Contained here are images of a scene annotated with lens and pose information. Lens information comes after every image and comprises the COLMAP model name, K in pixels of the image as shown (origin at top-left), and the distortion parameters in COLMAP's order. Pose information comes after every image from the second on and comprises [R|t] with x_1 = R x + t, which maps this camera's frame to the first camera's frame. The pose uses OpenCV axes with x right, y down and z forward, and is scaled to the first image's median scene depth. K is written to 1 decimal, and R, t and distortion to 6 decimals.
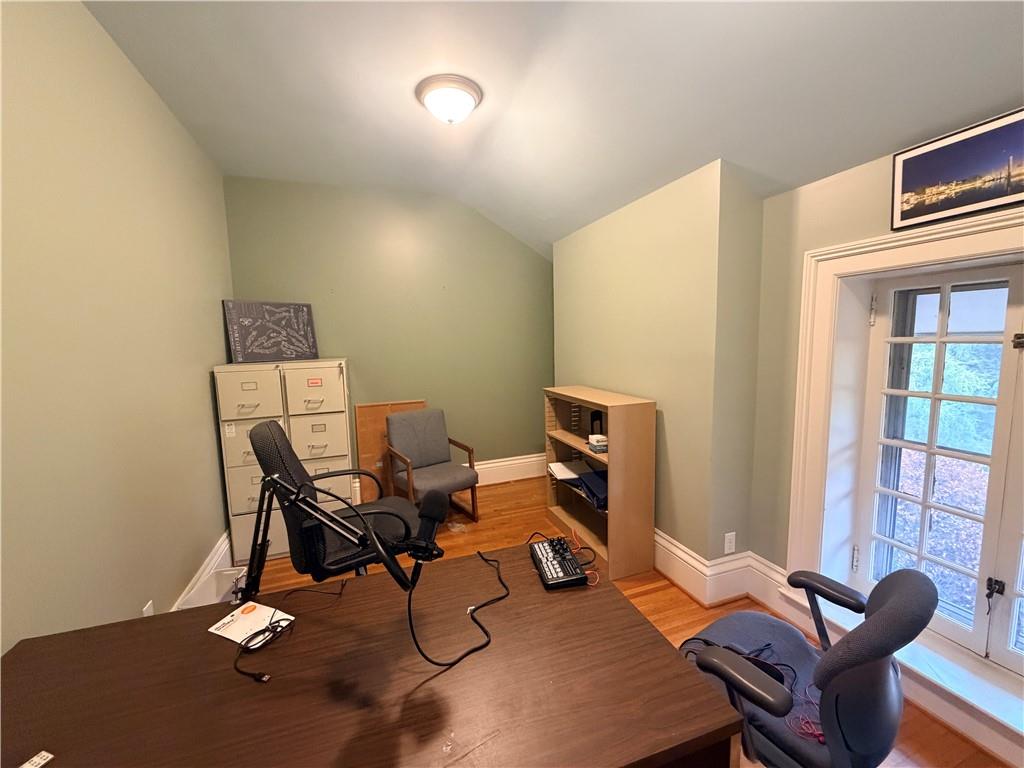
lens RADIAL K [[407.2, 0, 509.9], [0, 407.2, 384.1], [0, 0, 1]] dist [0.000123, -0.000049]
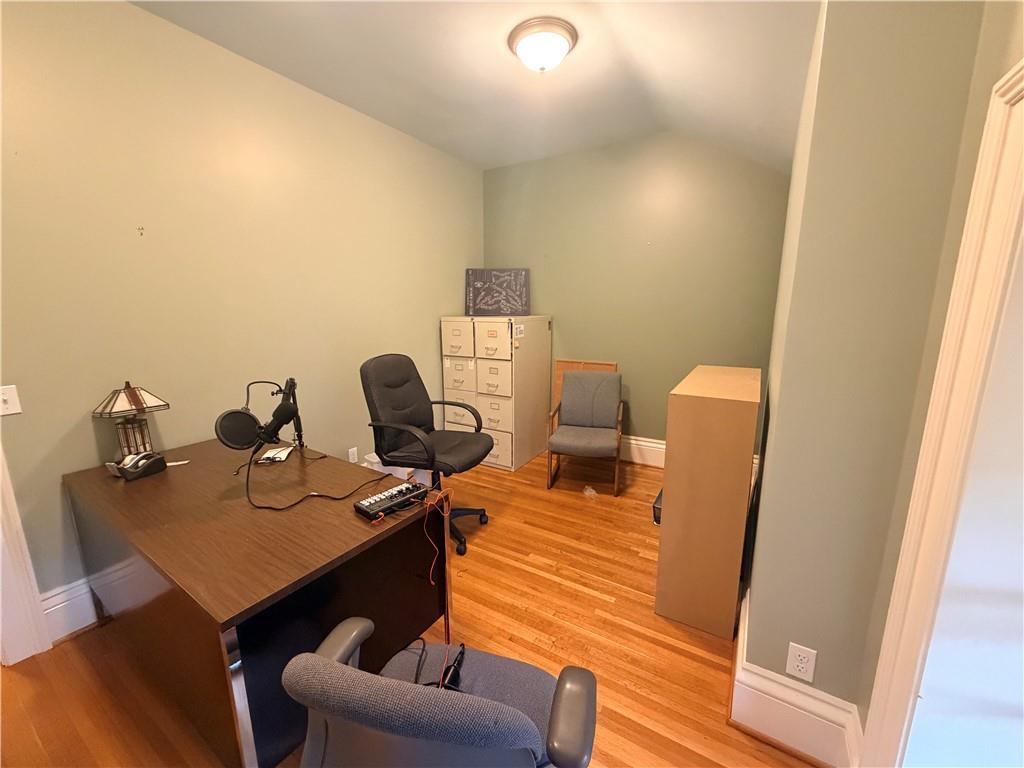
lens RADIAL K [[407.2, 0, 509.9], [0, 407.2, 384.1], [0, 0, 1]] dist [0.000123, -0.000049]
pose [[0.625544, 0.168796, -0.761710, 0.466042], [-0.096954, 0.985566, 0.138781, -0.026771], [0.774141, -0.012963, 0.632881, 0.227284]]
